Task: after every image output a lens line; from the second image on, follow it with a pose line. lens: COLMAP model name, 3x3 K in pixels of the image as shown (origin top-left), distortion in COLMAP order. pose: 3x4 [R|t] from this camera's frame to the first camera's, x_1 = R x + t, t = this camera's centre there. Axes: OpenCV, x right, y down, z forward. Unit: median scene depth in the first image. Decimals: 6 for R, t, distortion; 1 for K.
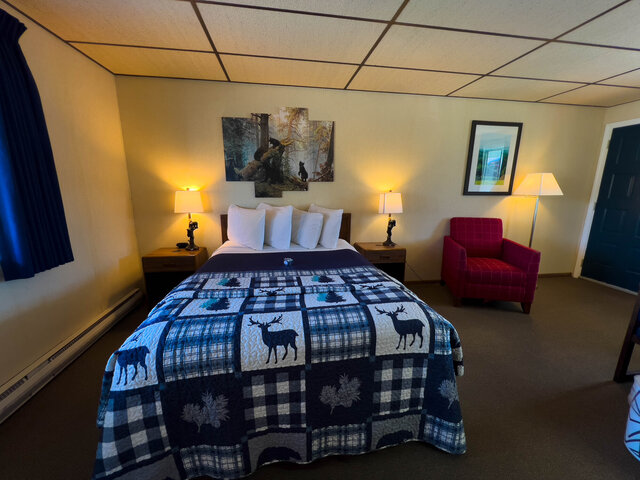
lens RADIAL K [[256.6, 0, 317.9], [0, 256.6, 238.6], [0, 0, 1]] dist [-0.001869, 0.000738]
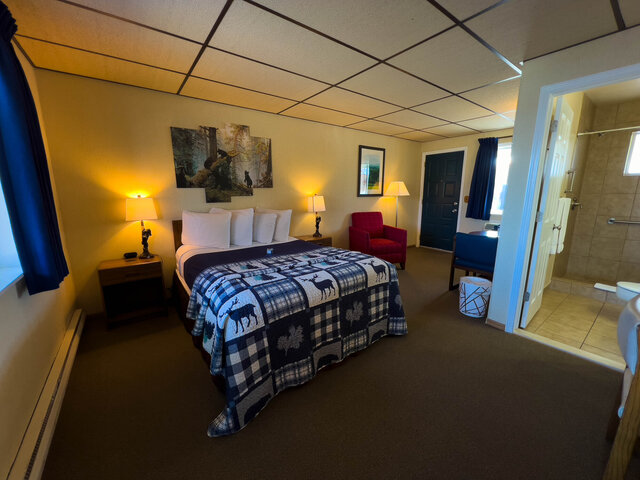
lens RADIAL K [[256.6, 0, 317.9], [0, 256.6, 238.6], [0, 0, 1]] dist [-0.001869, 0.000738]
pose [[0.882045, -0.096933, 0.461087, -0.363825], [0.105586, 0.994385, 0.007065, 0.032972], [-0.459183, 0.042453, 0.887327, -0.175758]]
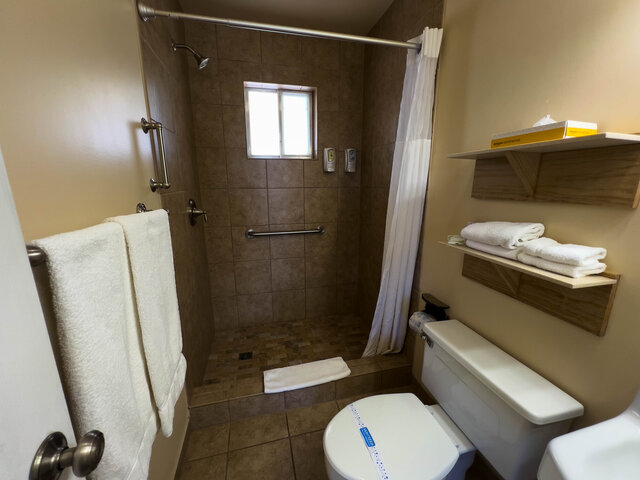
lens RADIAL K [[256.6, 0, 317.9], [0, 256.6, 238.6], [0, 0, 1]] dist [-0.001869, 0.000738]
pose [[-0.085269, -0.223712, 0.970918, 0.788225], [0.207788, 0.949048, 0.236921, -0.019429], [-0.974450, 0.221948, -0.034440, 0.122893]]
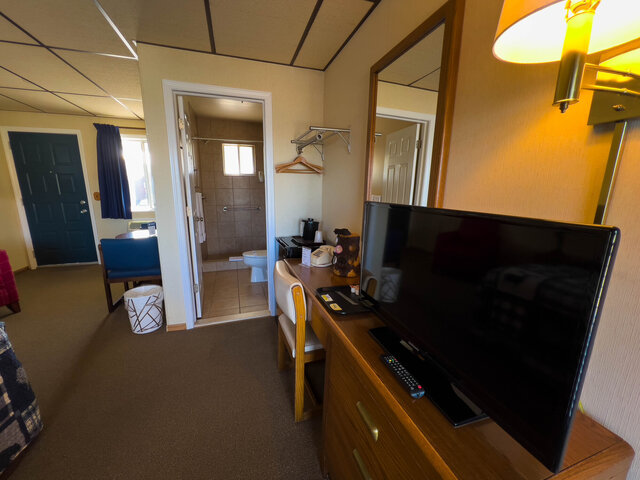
lens RADIAL K [[256.6, 0, 317.9], [0, 256.6, 238.6], [0, 0, 1]] dist [-0.001869, 0.000738]
pose [[-0.162148, -0.205429, 0.965146, -0.269042], [0.194090, 0.952343, 0.235311, 0.012102], [-0.967490, 0.225480, -0.114549, -0.074504]]
